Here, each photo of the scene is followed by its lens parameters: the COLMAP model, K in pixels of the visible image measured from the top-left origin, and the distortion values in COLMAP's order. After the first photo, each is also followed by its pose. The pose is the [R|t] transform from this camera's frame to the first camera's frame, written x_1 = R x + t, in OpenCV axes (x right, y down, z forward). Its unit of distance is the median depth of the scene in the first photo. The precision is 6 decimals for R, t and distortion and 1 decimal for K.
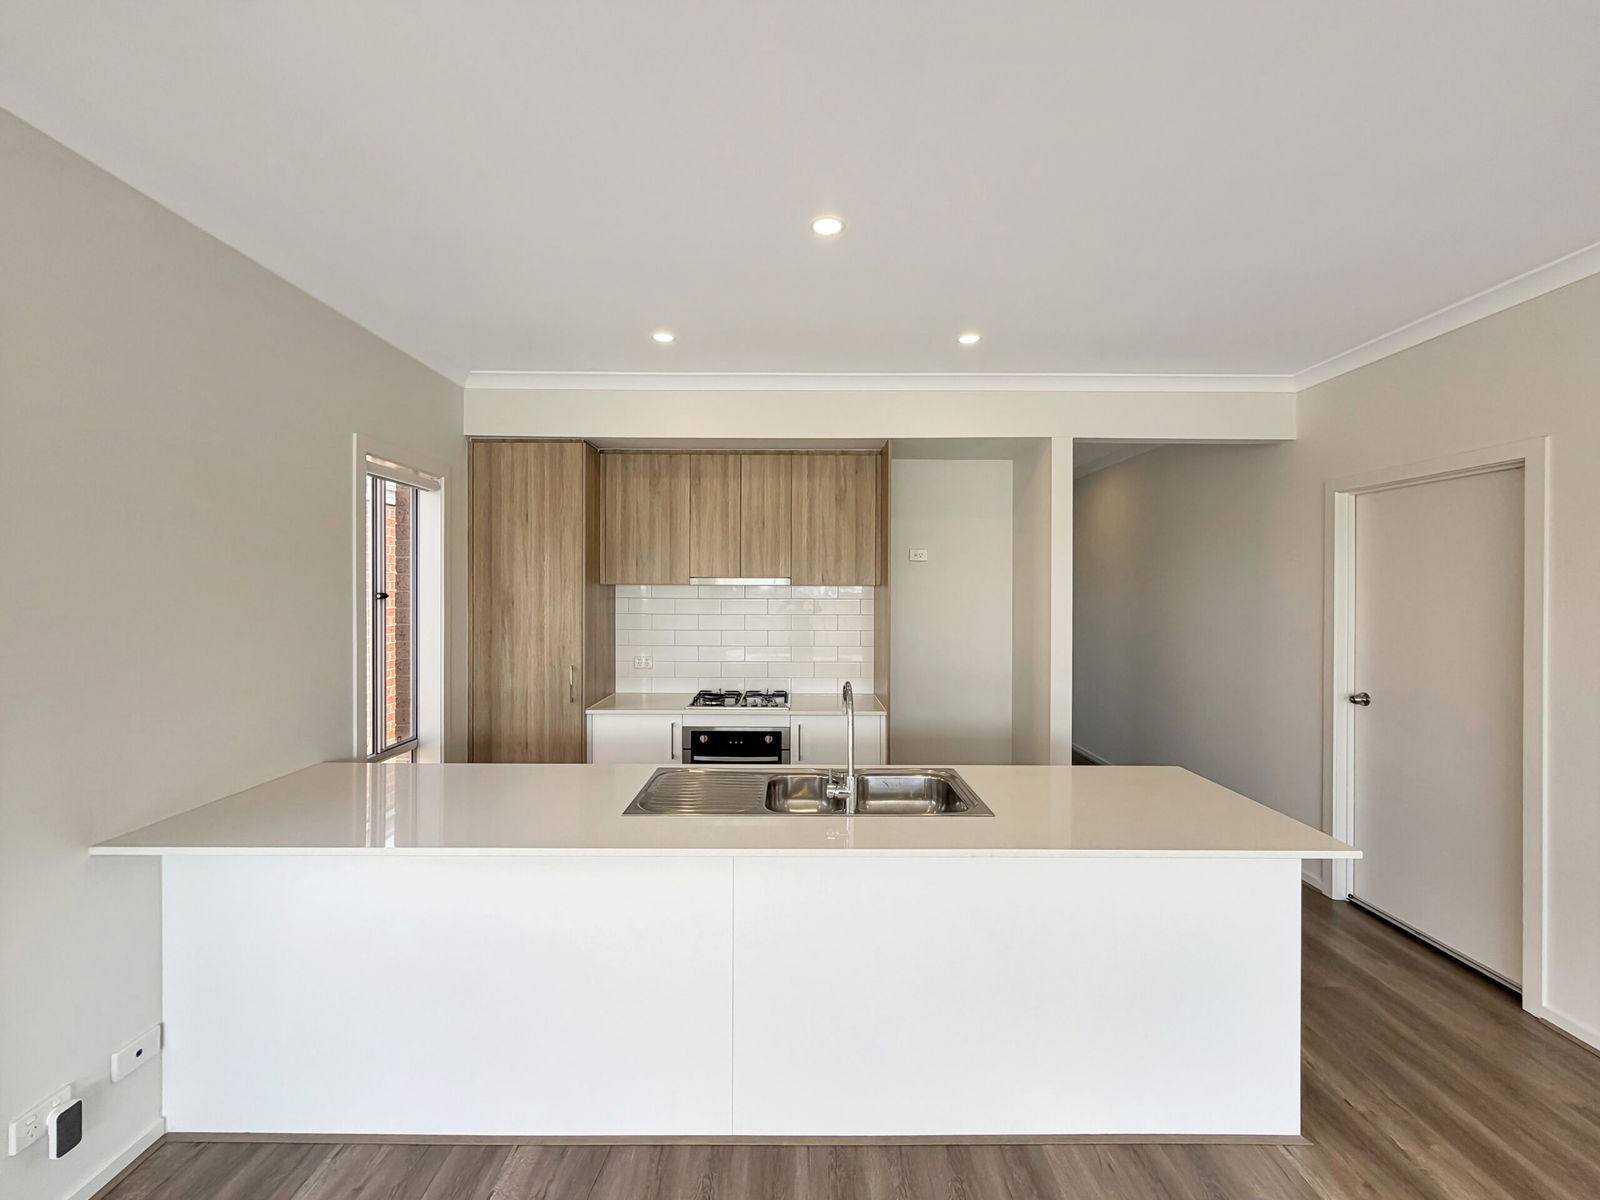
lens RADIAL K [[647.0, 0, 800.0], [0, 647.0, 593.4], [0, 0, 1]] dist [-0.000829, -0.000106]
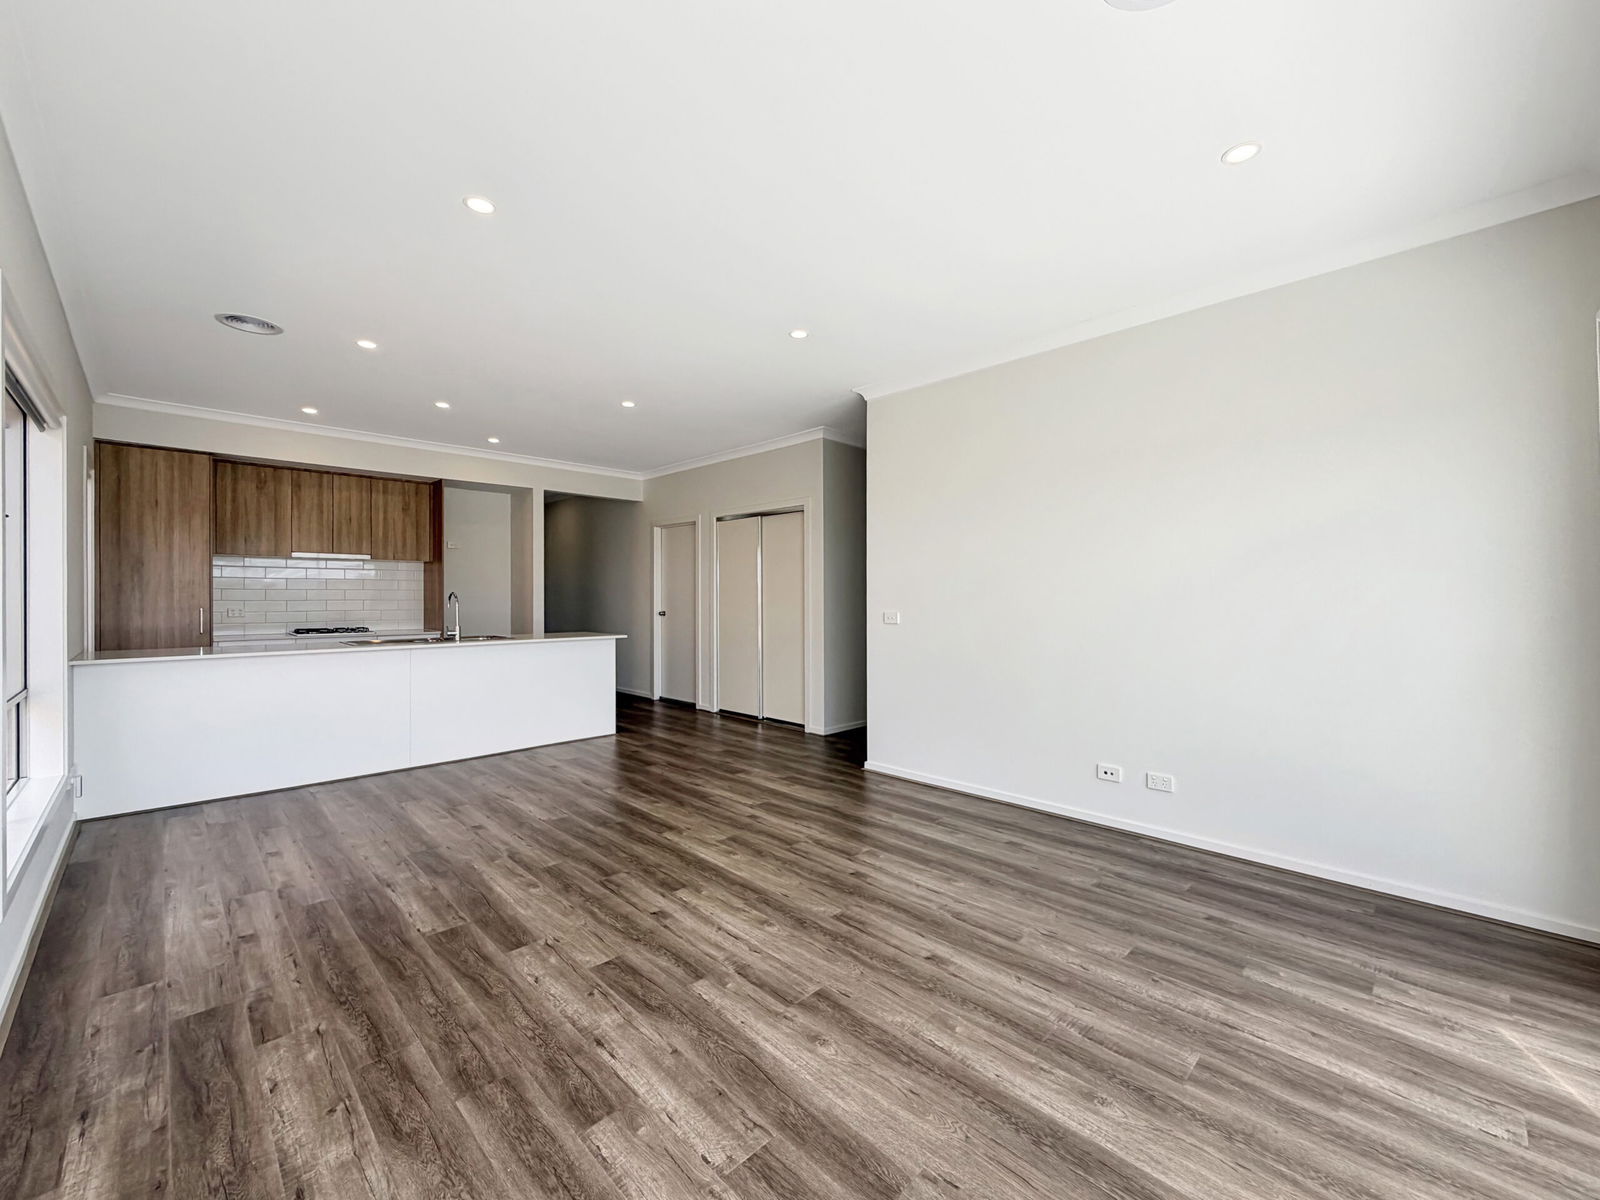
lens RADIAL K [[647.0, 0, 799.4], [0, 647.0, 592.1], [0, 0, 1]] dist [-0.000829, -0.000106]
pose [[0.713969, -0.001117, 0.700176, -0.381588], [0.004222, 0.999987, -0.002710, 0.078099], [-0.700165, 0.004891, 0.713965, -0.902573]]
